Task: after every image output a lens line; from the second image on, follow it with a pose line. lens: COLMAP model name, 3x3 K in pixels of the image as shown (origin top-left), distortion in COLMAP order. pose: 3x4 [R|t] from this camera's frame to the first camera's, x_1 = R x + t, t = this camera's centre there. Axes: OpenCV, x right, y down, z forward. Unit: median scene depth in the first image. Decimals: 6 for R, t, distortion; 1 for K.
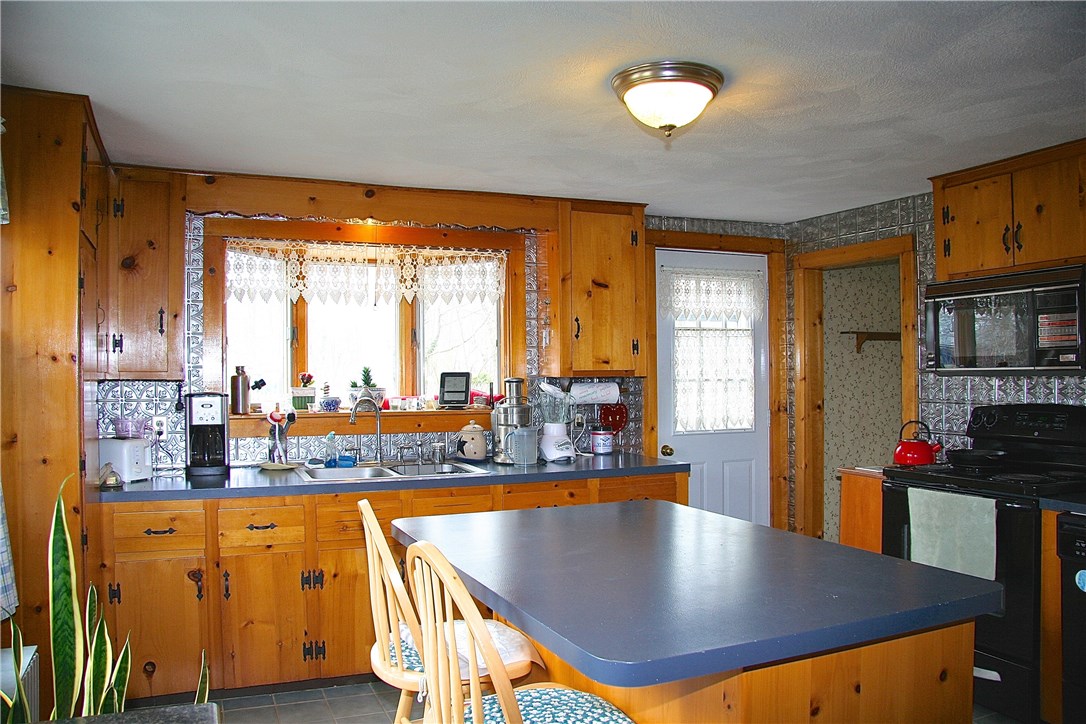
lens RADIAL K [[827.5, 0, 522.4], [0, 827.5, 378.0], [0, 0, 1]] dist [-0.179959, 0.120559]
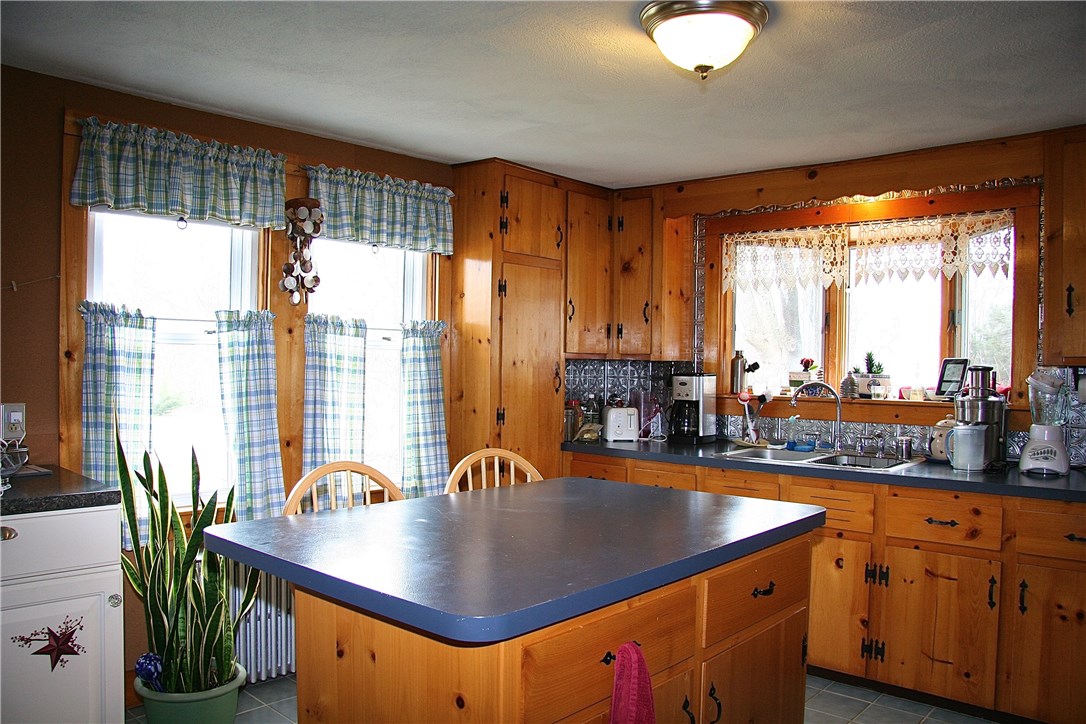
lens RADIAL K [[827.5, 0, 522.4], [0, 827.5, 378.0], [0, 0, 1]] dist [-0.179959, 0.120559]
pose [[0.409875, 0.028410, -0.911699, 0.516087], [-0.017400, 0.999576, 0.023325, 0.002149], [0.911976, 0.006303, 0.410196, 0.265996]]
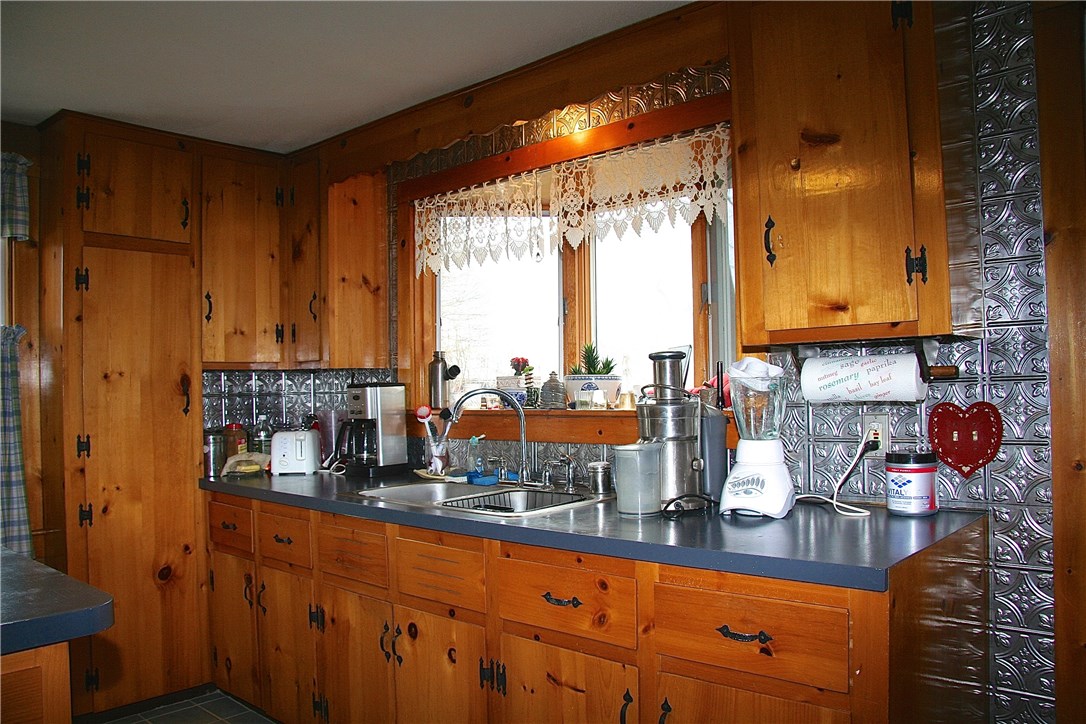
lens RADIAL K [[827.5, 0, 522.4], [0, 827.5, 378.0], [0, 0, 1]] dist [-0.179959, 0.120559]
pose [[0.418404, -0.014232, -0.908150, 0.435966], [0.014423, 0.999855, -0.009025, 0.020717], [0.908147, -0.009322, 0.418548, 0.689534]]
